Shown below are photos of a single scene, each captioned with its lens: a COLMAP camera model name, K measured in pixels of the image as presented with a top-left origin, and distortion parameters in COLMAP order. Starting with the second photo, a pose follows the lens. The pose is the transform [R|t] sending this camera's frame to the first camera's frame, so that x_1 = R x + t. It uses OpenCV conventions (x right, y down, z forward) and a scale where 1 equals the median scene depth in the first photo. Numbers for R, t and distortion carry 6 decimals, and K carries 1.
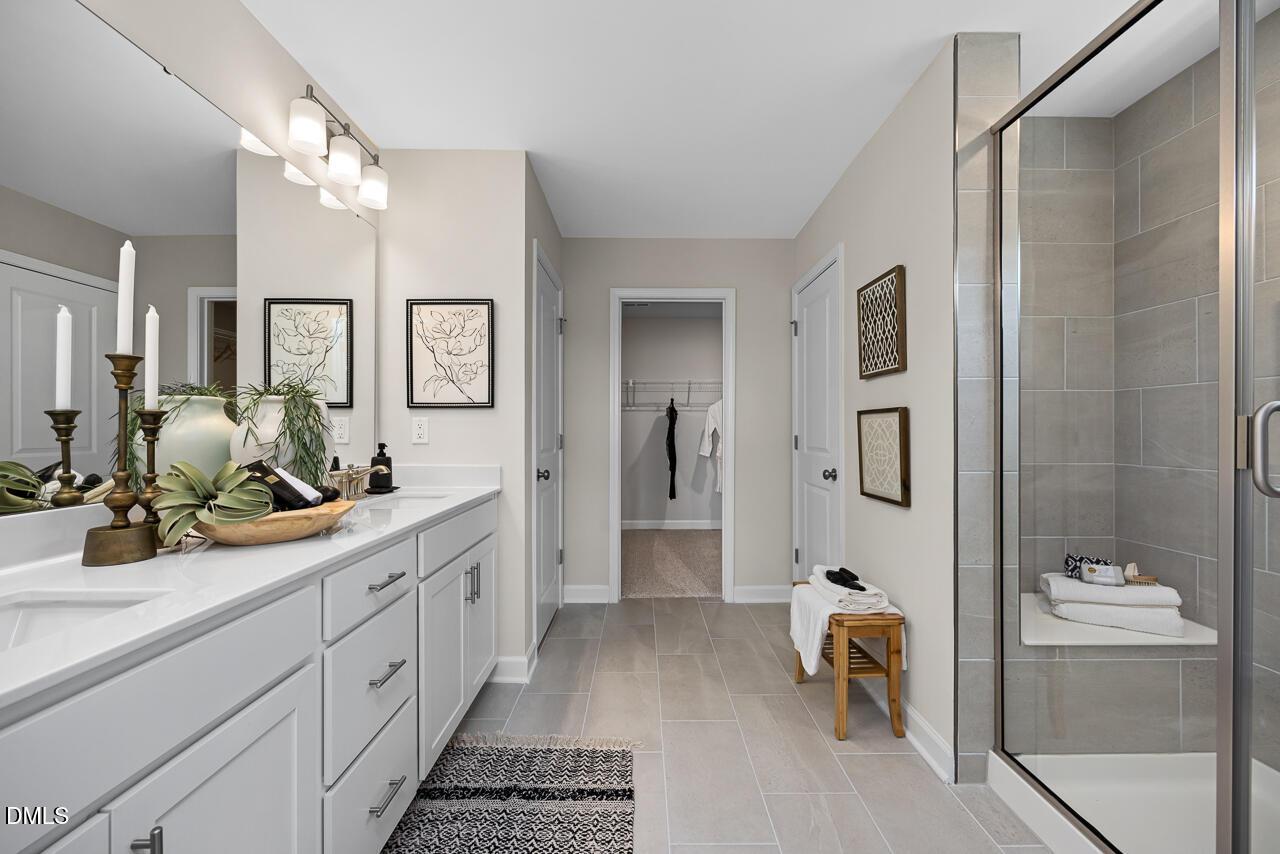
lens RADIAL K [[624.6, 0, 640.0], [0, 624.6, 427.0], [0, 0, 1]] dist [0.000388, 0.000047]
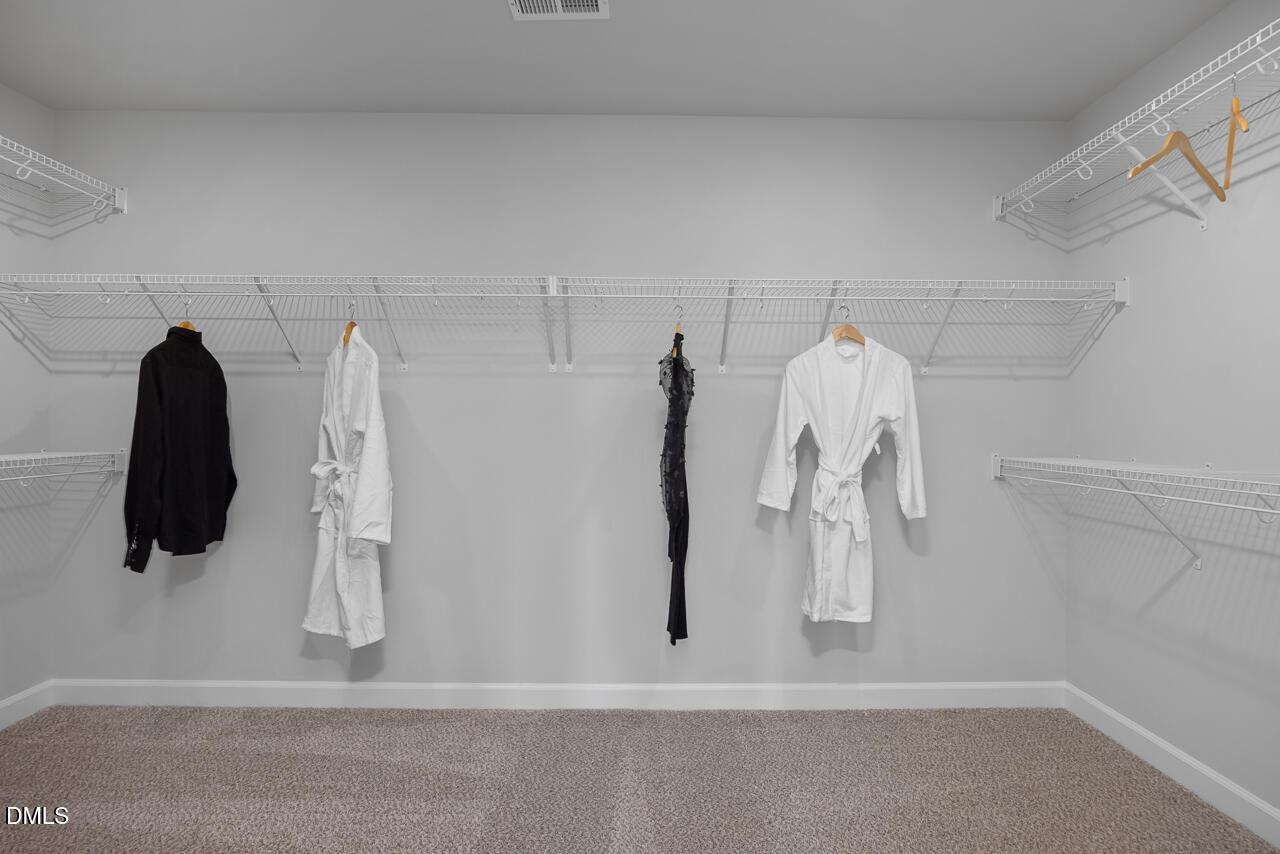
lens RADIAL K [[624.6, 0, 640.0], [0, 624.6, 427.0], [0, 0, 1]] dist [0.000388, 0.000047]
pose [[0.999930, 0.006610, -0.009795, 0.035187], [-0.006640, 0.999973, -0.003026, 0.004142], [0.009775, 0.003091, 0.999947, 0.677431]]
